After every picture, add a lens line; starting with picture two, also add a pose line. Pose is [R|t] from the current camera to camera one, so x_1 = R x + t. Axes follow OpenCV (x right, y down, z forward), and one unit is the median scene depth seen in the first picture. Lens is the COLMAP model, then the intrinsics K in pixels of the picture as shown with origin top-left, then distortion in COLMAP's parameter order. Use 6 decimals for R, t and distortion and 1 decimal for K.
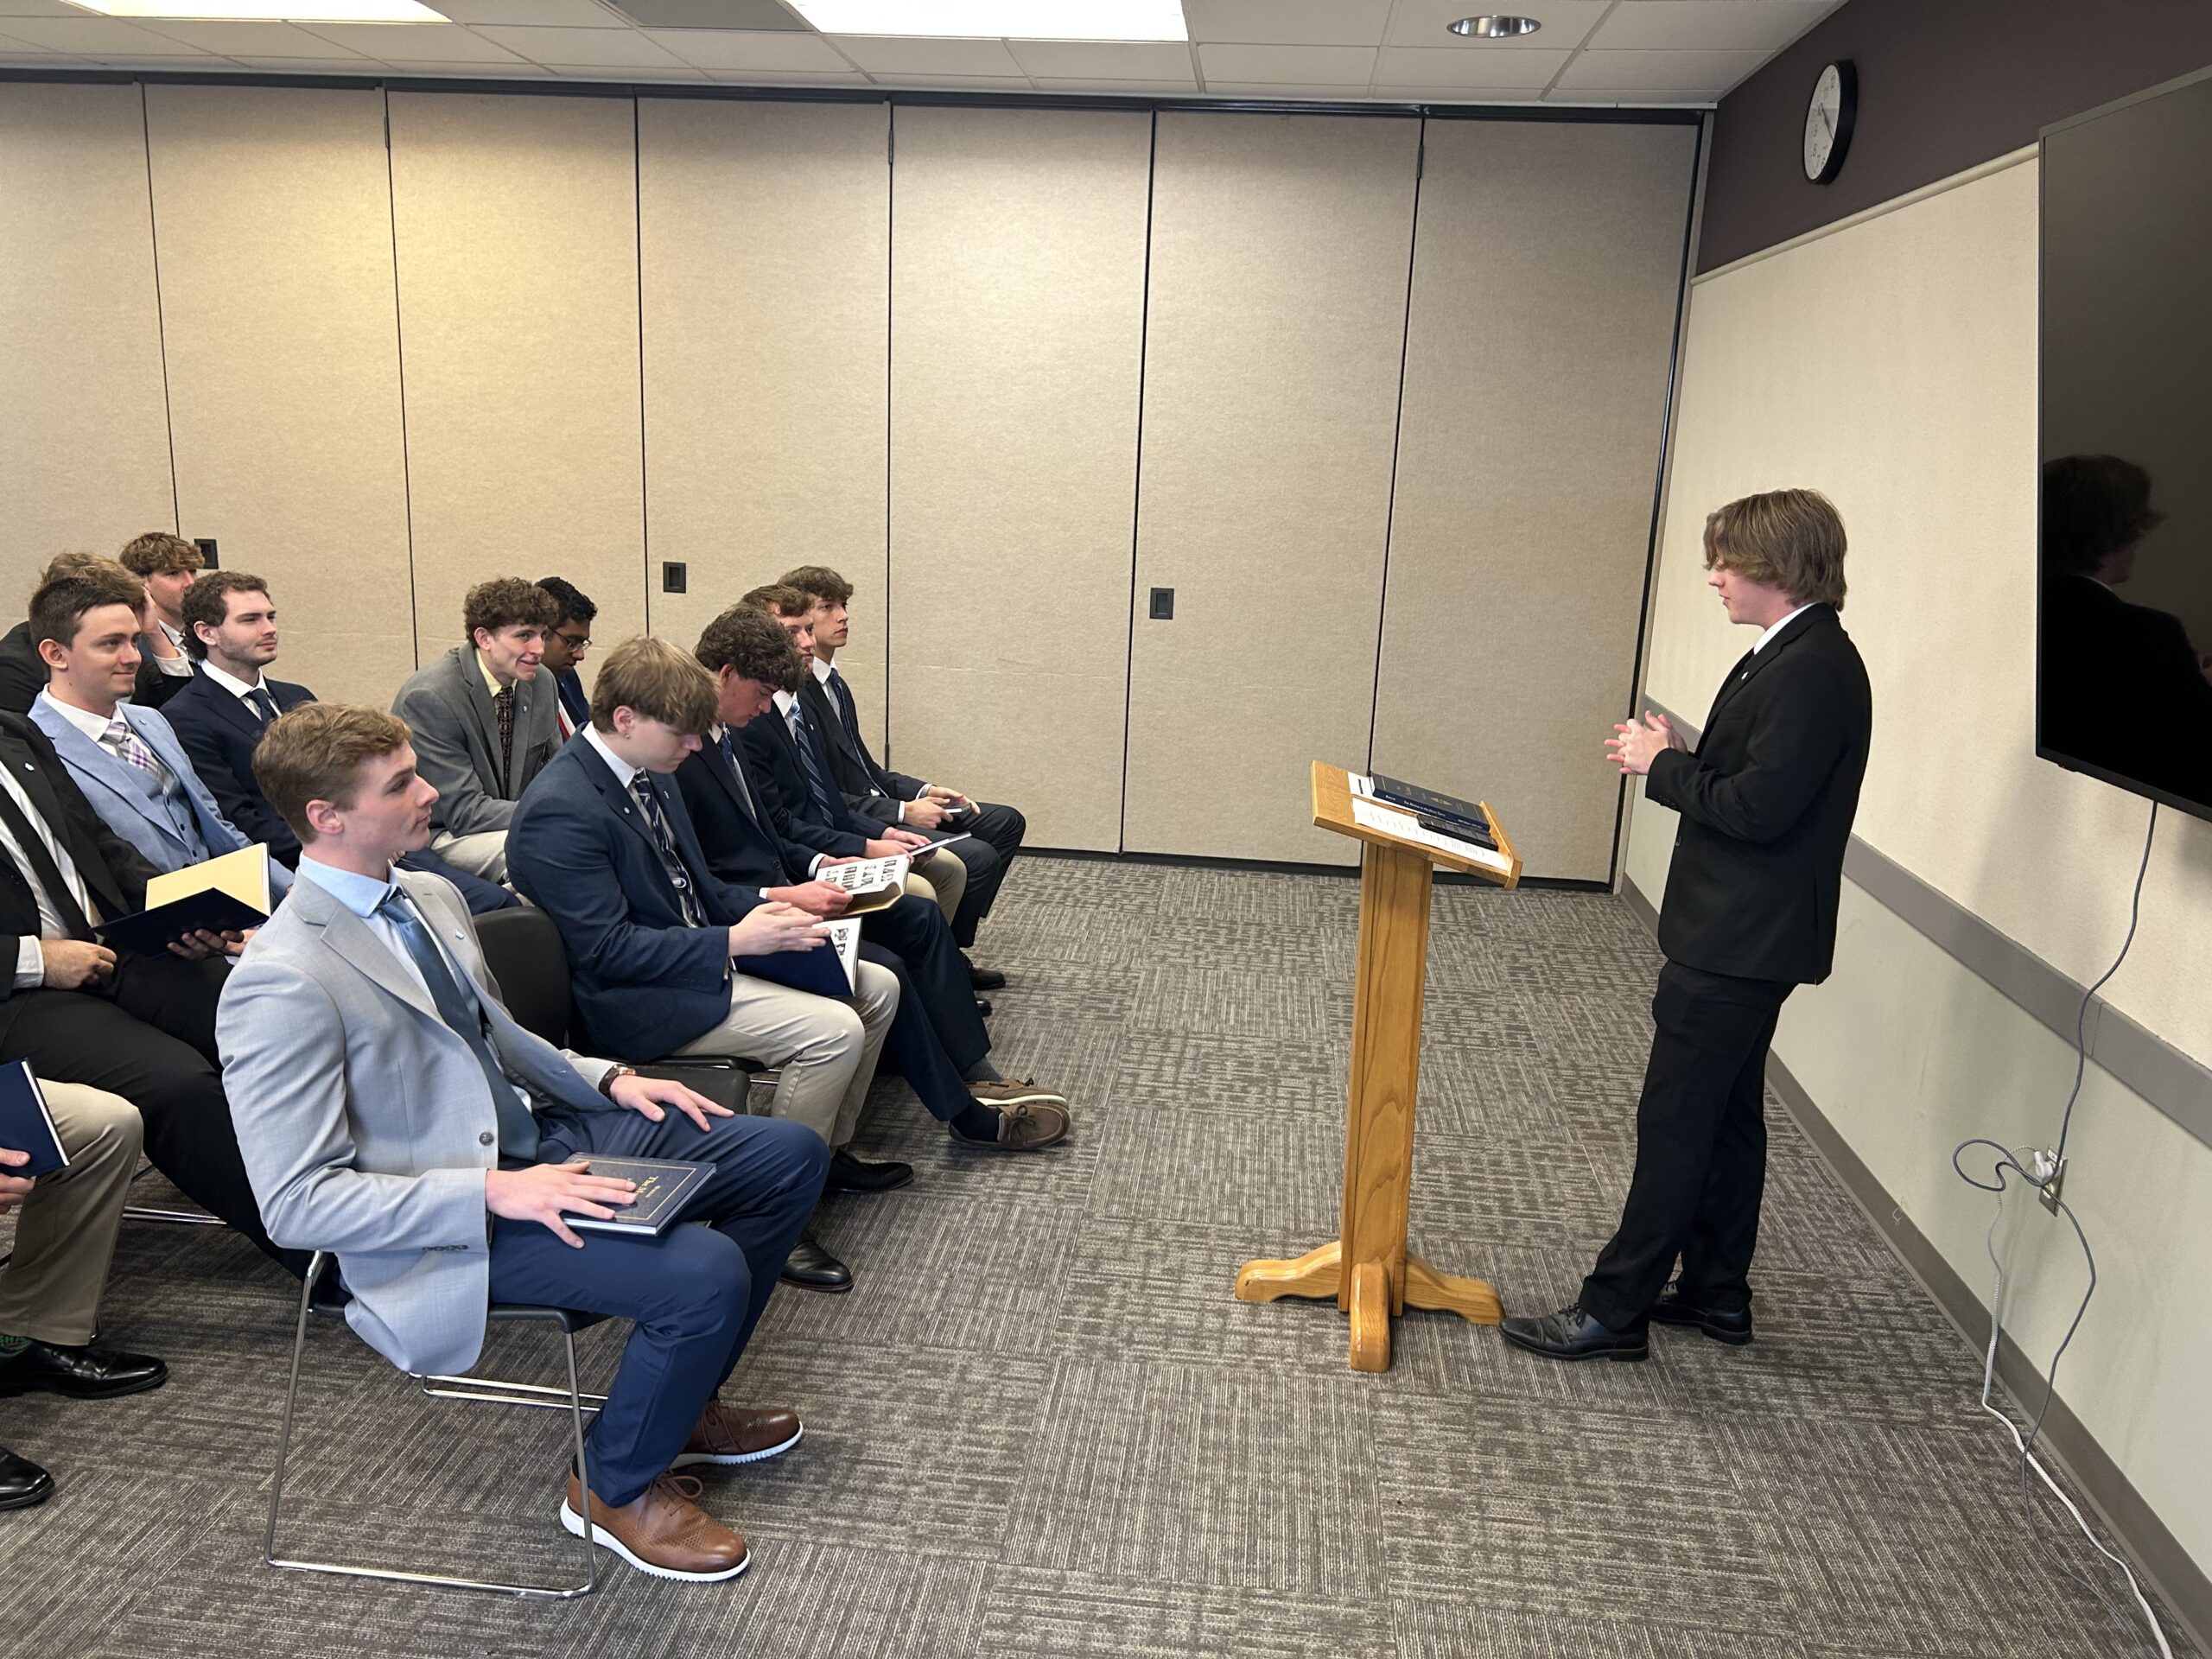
lens RADIAL K [[1661.7, 0, 1102.2], [0, 1661.7, 845.7], [0, 0, 1]] dist [0.051521, -0.067150]
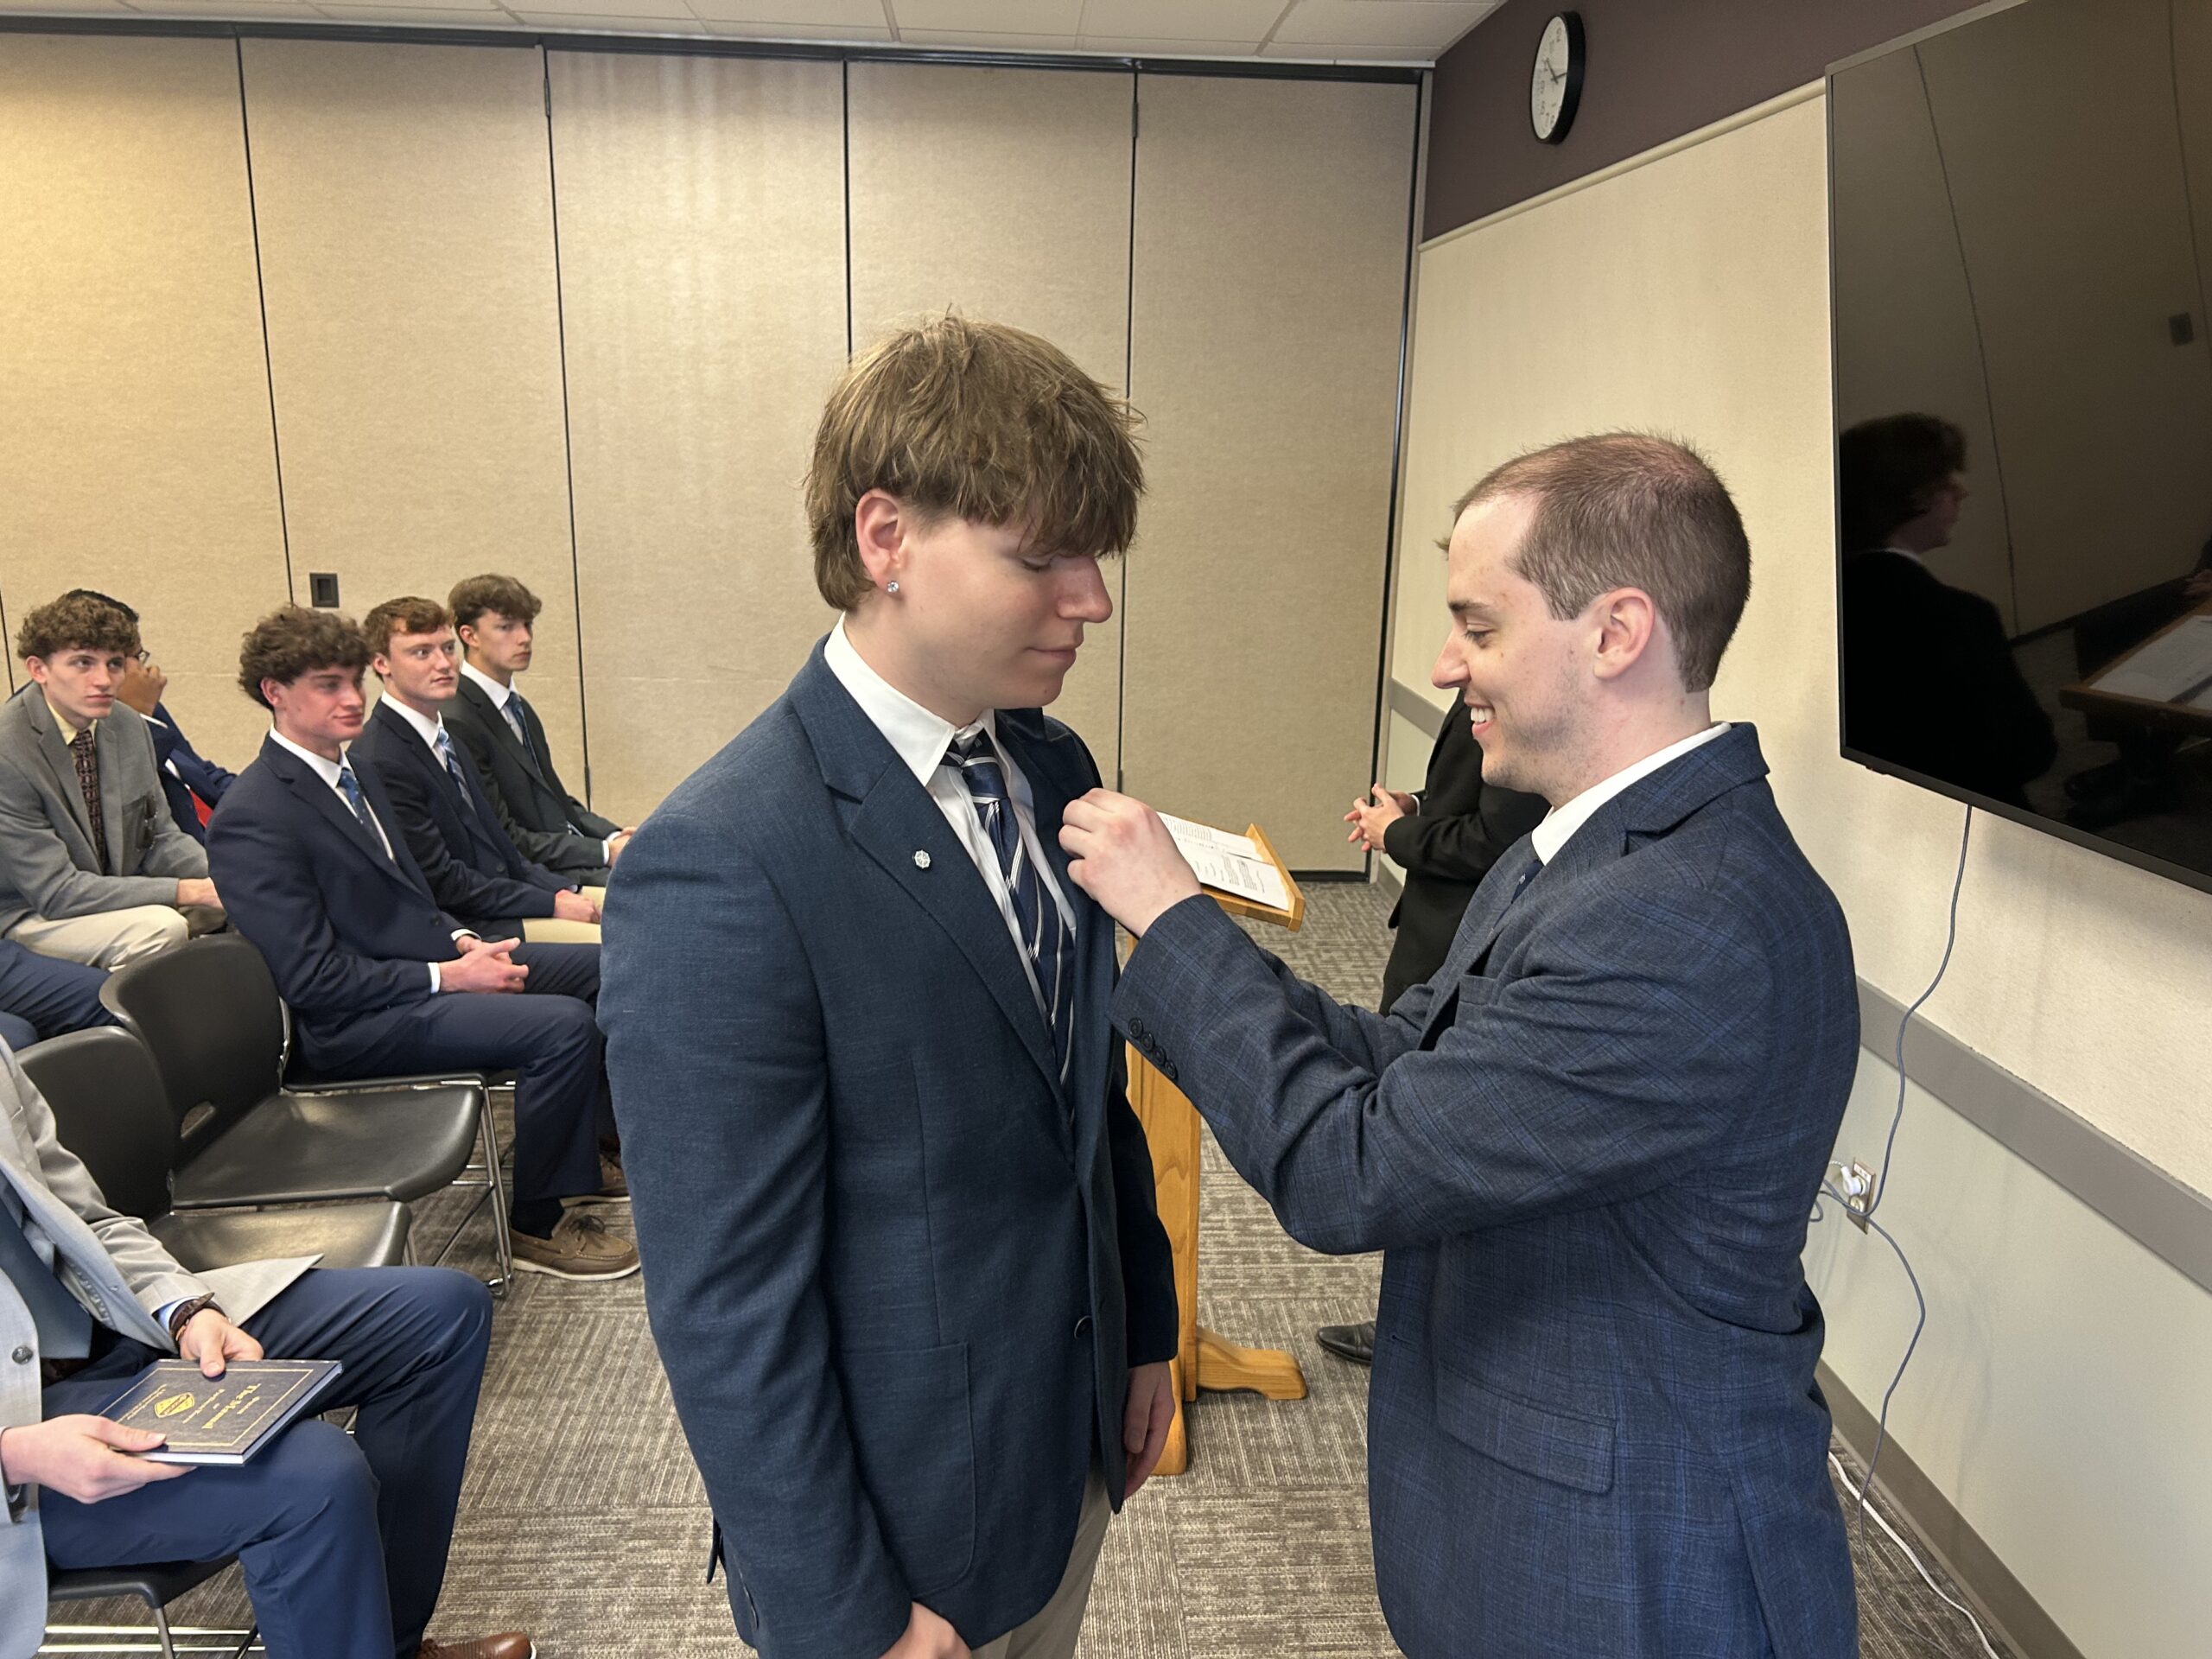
lens RADIAL K [[1694.3, 0, 1103.3], [0, 1694.3, 874.7], [0, 0, 1]] dist [0.008165, -0.004048]
pose [[0.986885, -0.058942, 0.150276, 0.009306], [0.055248, 0.998062, 0.028643, -0.028878], [-0.151673, -0.019965, 0.988229, 0.105568]]
